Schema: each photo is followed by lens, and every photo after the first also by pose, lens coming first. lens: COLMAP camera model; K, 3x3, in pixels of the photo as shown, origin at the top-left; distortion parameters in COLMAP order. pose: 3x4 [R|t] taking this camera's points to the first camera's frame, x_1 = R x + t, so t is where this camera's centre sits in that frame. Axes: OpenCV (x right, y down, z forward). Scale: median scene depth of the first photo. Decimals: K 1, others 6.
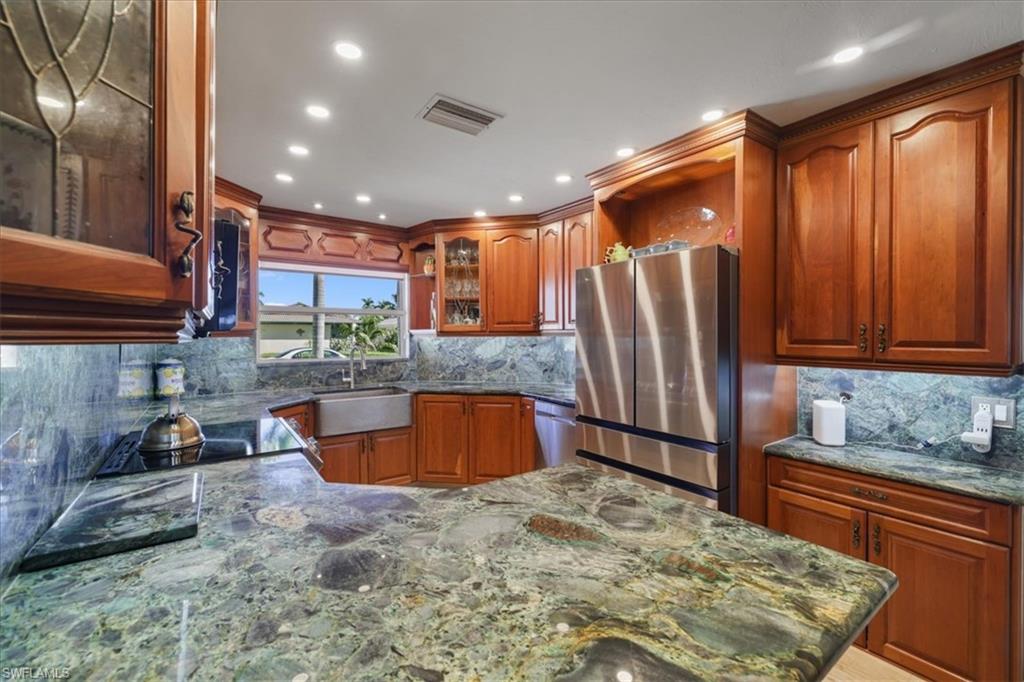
lens RADIAL K [[435.9, 0, 515.4], [0, 435.9, 337.7], [0, 0, 1]] dist [-0.000850, 0.000100]
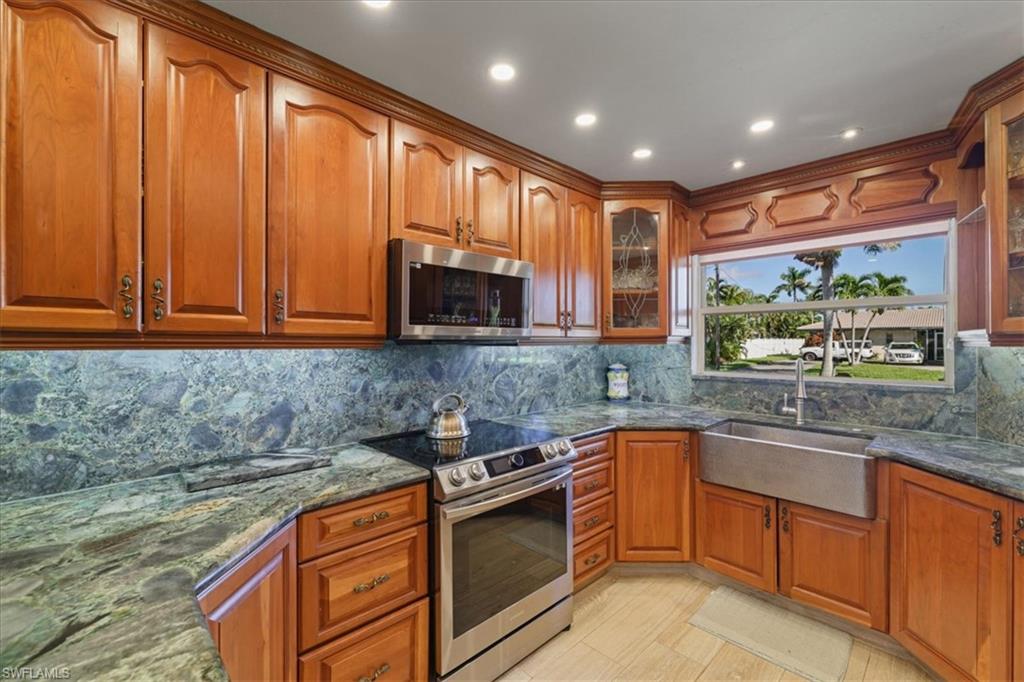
lens RADIAL K [[435.9, 0, 515.4], [0, 435.9, 337.7], [0, 0, 1]] dist [-0.000850, 0.000100]
pose [[0.135511, -0.009201, -0.990733, 0.213615], [-0.004918, 0.999938, -0.009959, -0.003721], [0.990764, 0.006222, 0.135458, 0.525455]]
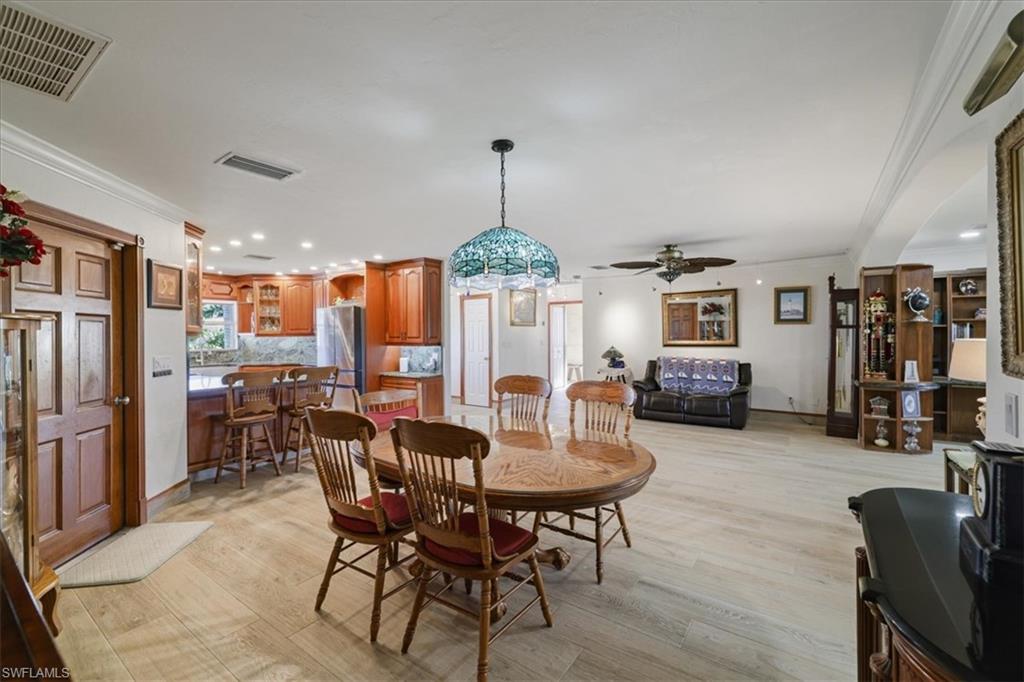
lens RADIAL K [[435.9, 0, 515.4], [0, 435.9, 337.7], [0, 0, 1]] dist [-0.000850, 0.000100]
pose [[0.944226, -0.010497, 0.329130, 0.281926], [0.010724, 0.999942, 0.001125, 0.012029], [-0.329123, 0.002468, 0.944284, -1.227043]]
